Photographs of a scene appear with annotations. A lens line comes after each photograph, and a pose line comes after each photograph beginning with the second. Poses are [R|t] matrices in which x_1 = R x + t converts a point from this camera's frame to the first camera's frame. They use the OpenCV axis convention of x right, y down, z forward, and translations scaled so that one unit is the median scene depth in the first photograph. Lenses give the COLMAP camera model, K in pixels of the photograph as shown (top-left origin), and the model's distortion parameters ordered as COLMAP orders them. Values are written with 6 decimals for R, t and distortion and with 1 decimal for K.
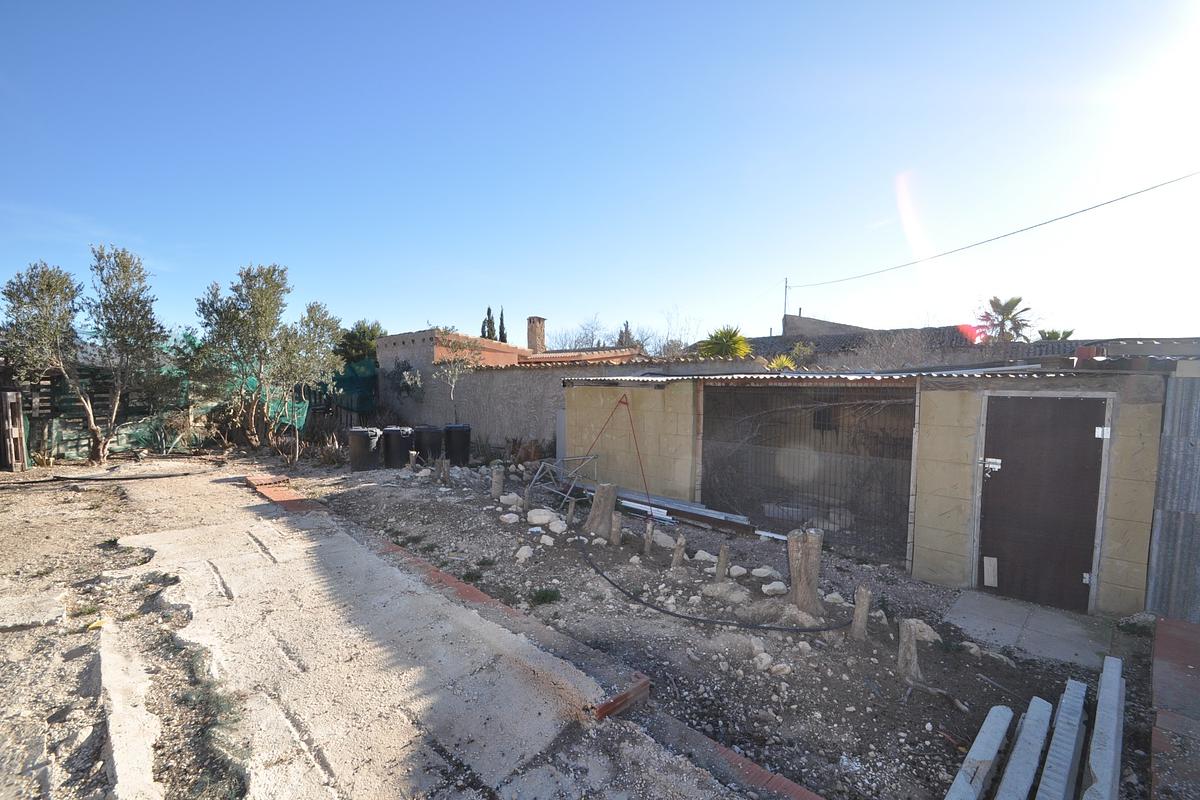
lens RADIAL K [[525.1, 0, 603.1], [0, 525.1, 421.2], [0, 0, 1]] dist [0.014634, -0.015376]
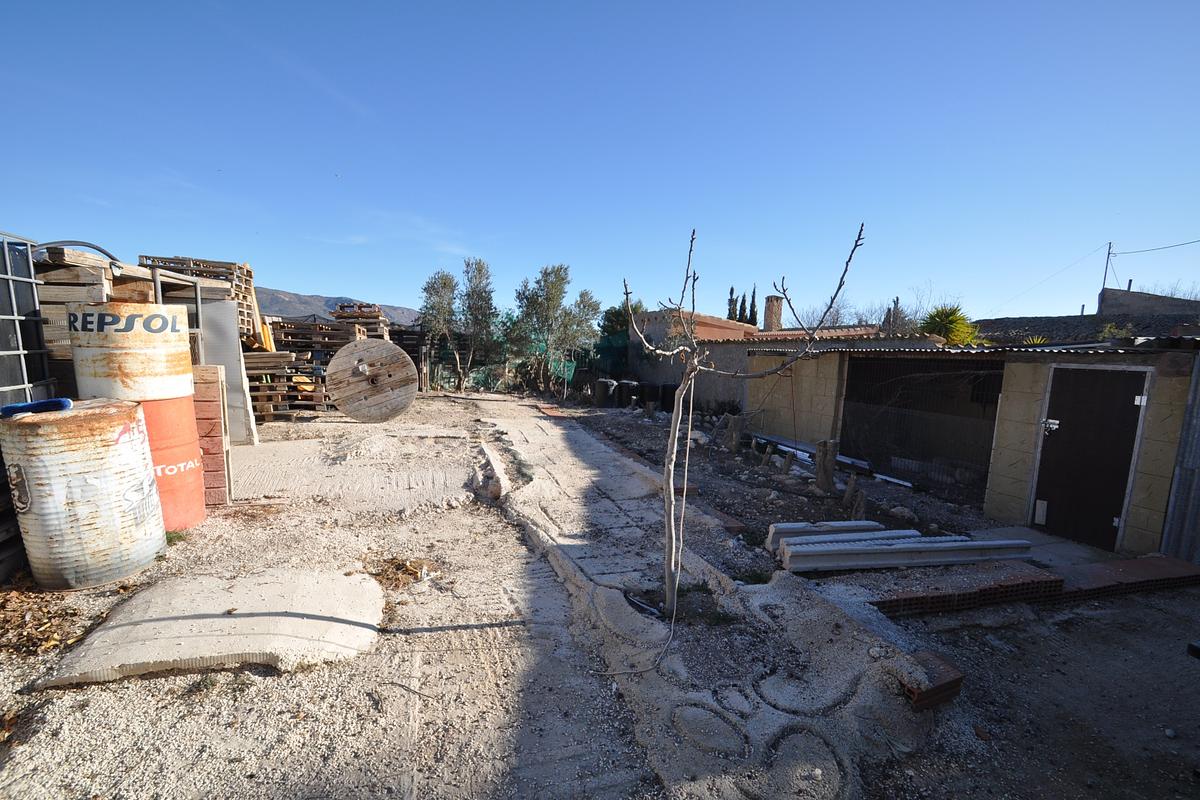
lens RADIAL K [[525.1, 0, 603.1], [0, 525.1, 421.2], [0, 0, 1]] dist [0.014634, -0.015376]
pose [[0.890223, 0.093699, -0.445783, 0.356736], [-0.075197, 0.995418, 0.059060, 0.079801], [0.449275, -0.019055, 0.893191, -0.540973]]
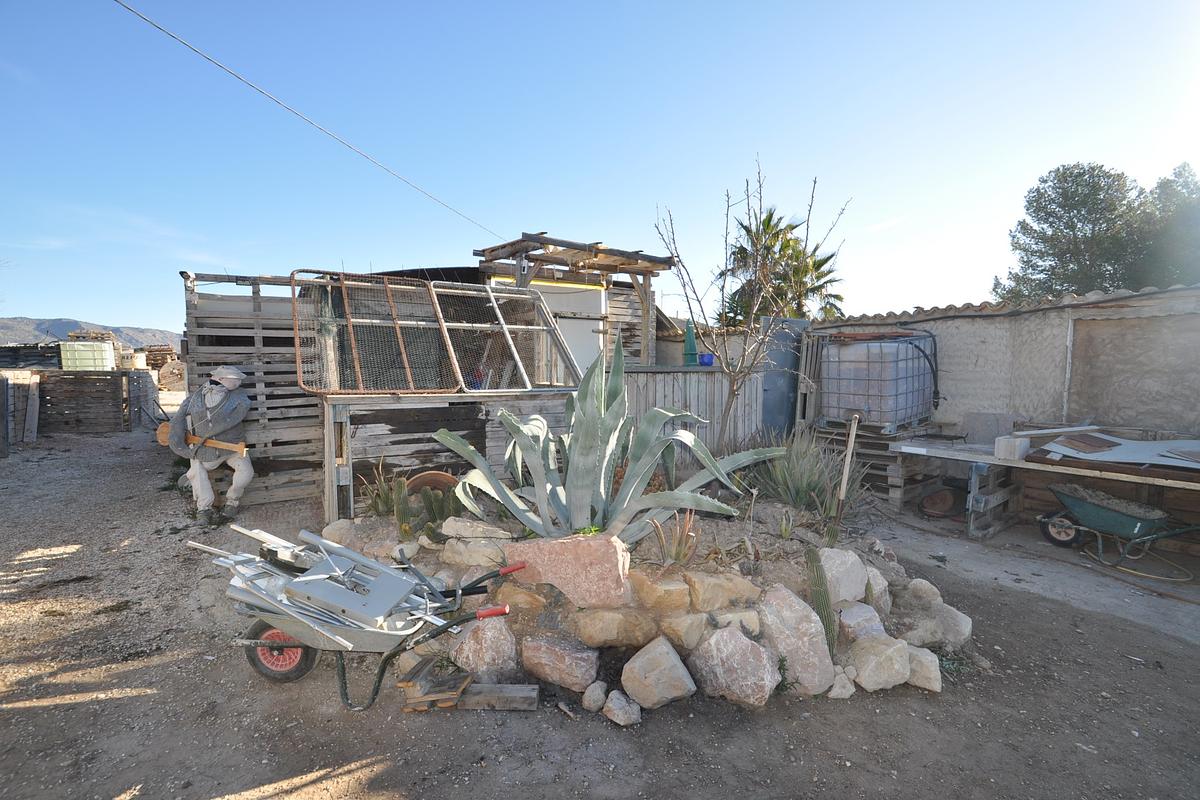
lens RADIAL K [[530.7, 0, 600.4], [0, 530.7, 417.8], [0, 0, 1]] dist [0.003170, -0.011719]
pose [[0.990919, 0.004507, -0.134384, 3.204565], [-0.003065, 0.999936, 0.010934, 0.414831], [0.134425, -0.010422, 0.990869, -3.460983]]
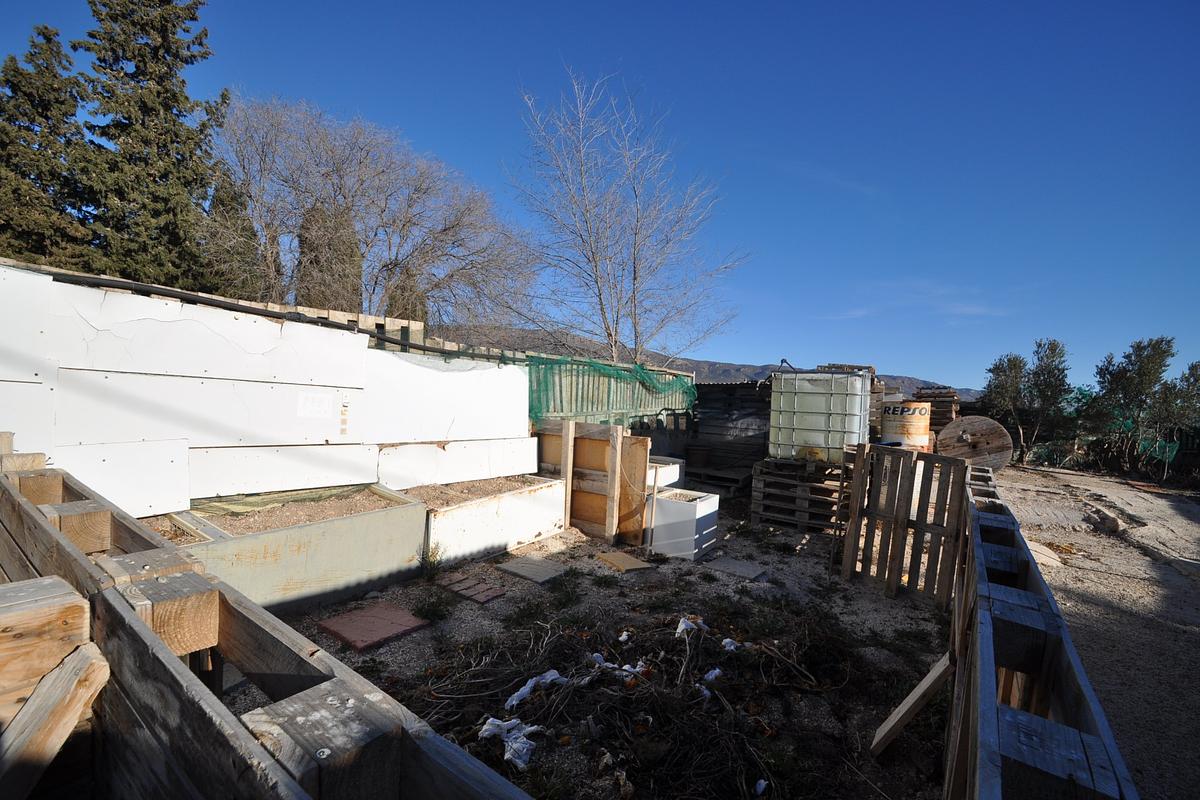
lens RADIAL K [[530.7, 0, 600.4], [0, 530.7, 417.8], [0, 0, 1]] dist [0.003170, -0.011719]
pose [[0.221519, 0.045002, -0.974117, 0.837792], [-0.129156, 0.991488, 0.016434, 0.156566], [0.966565, 0.122172, 0.225445, -1.501459]]
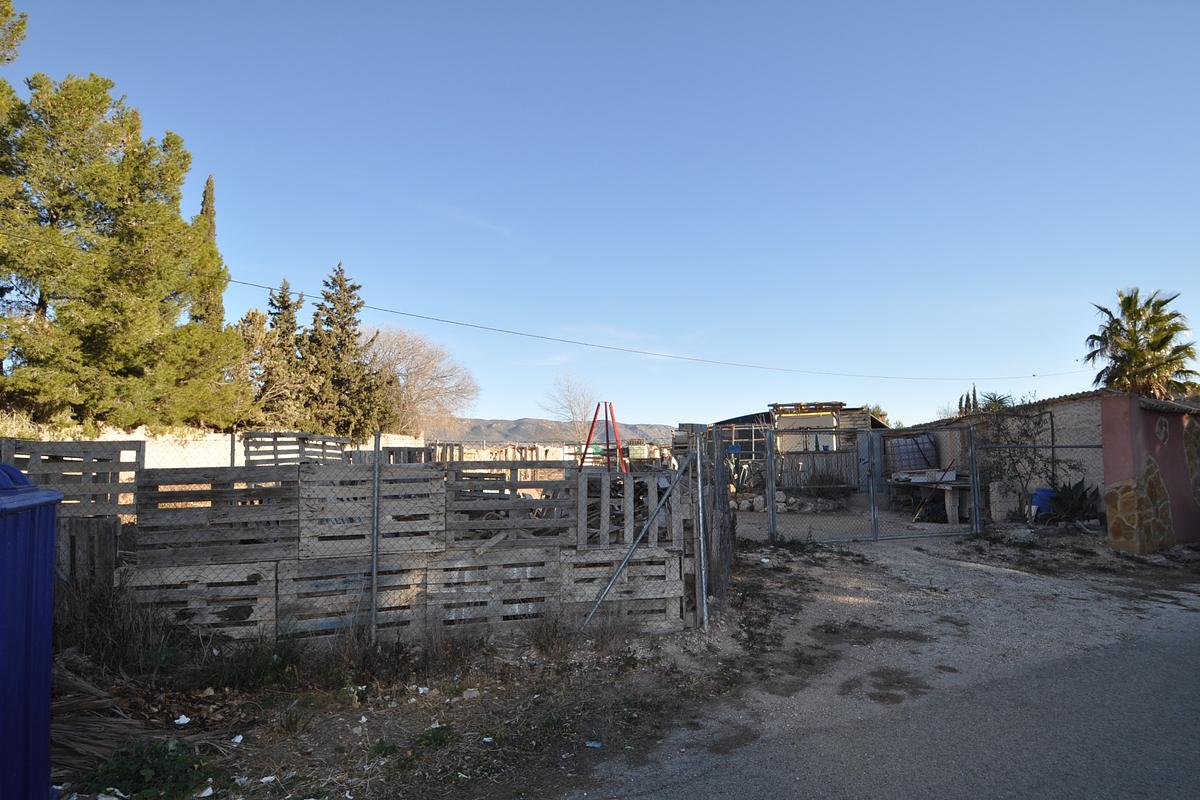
lens RADIAL K [[632.7, 0, 600.0], [0, 632.7, 400.0], [0, 0, 1]] dist [0.001014, 0.000325]
pose [[0.602166, -0.098141, -0.792316, 6.084969], [-0.039058, 0.987606, -0.152015, 0.700003], [0.797415, 0.122485, 0.590870, -6.147355]]
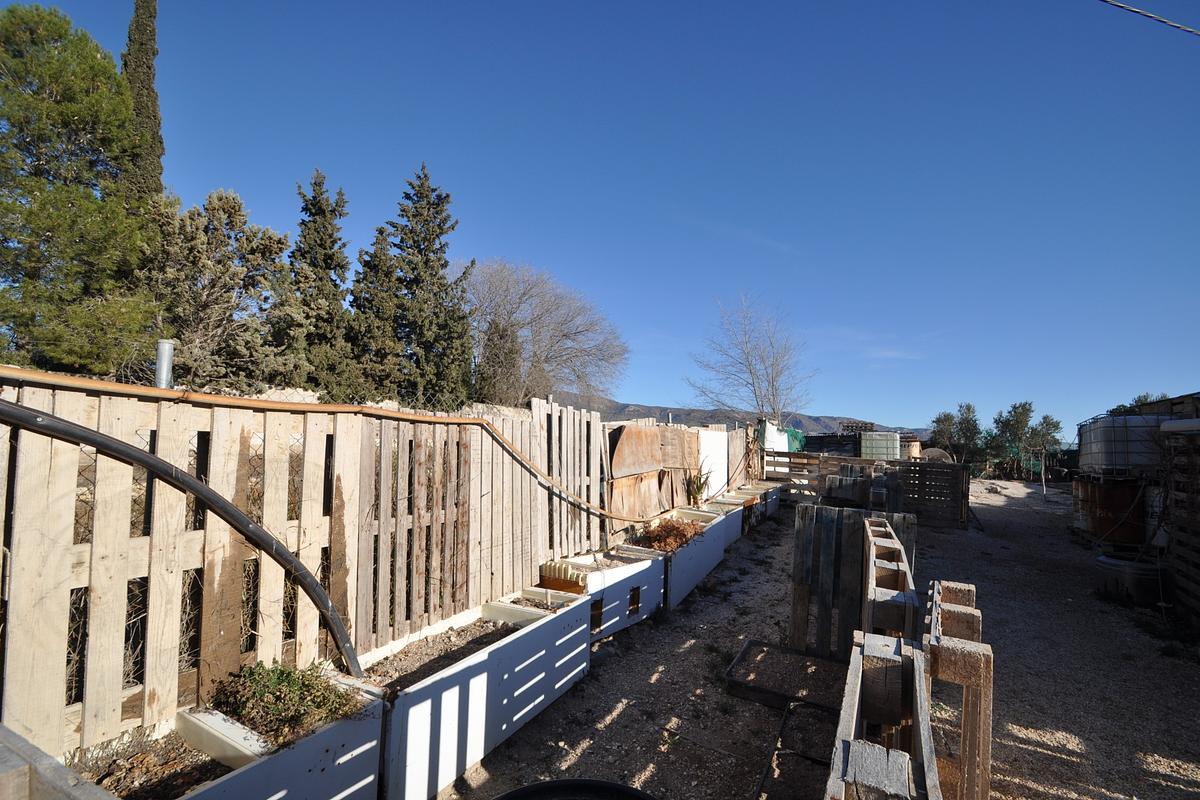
lens RADIAL K [[530.7, 0, 600.4], [0, 530.7, 417.8], [0, 0, 1]] dist [0.003170, -0.011719]
pose [[0.308536, -0.046999, -0.950051, 2.426476], [-0.100012, 0.991640, -0.081535, 0.376795], [0.945941, 0.120173, 0.301256, -3.538522]]
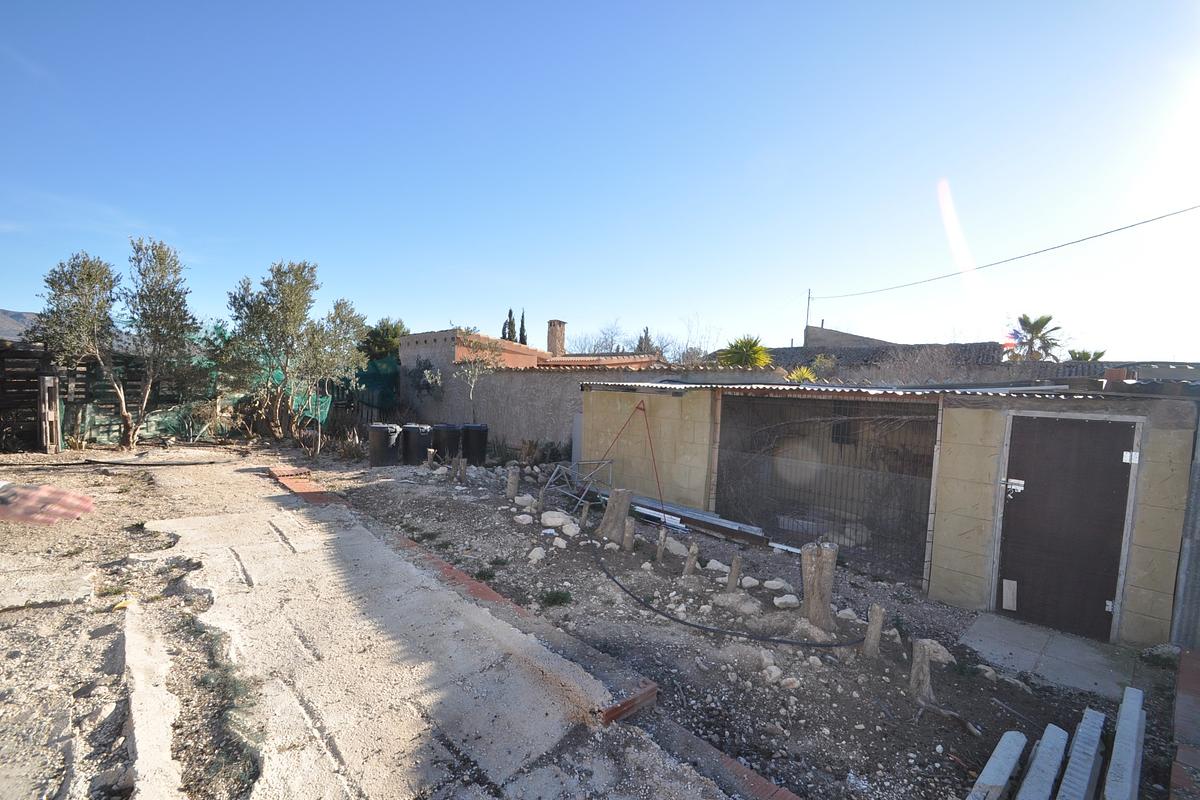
lens RADIAL K [[525.1, 0, 603.1], [0, 525.1, 421.2], [0, 0, 1]] dist [0.014634, -0.015376]
pose [[0.998809, 0.037481, -0.031246, -0.001246], [-0.037768, 0.999249, -0.008641, -0.000144], [0.030899, 0.009811, 0.999474, -0.005115]]
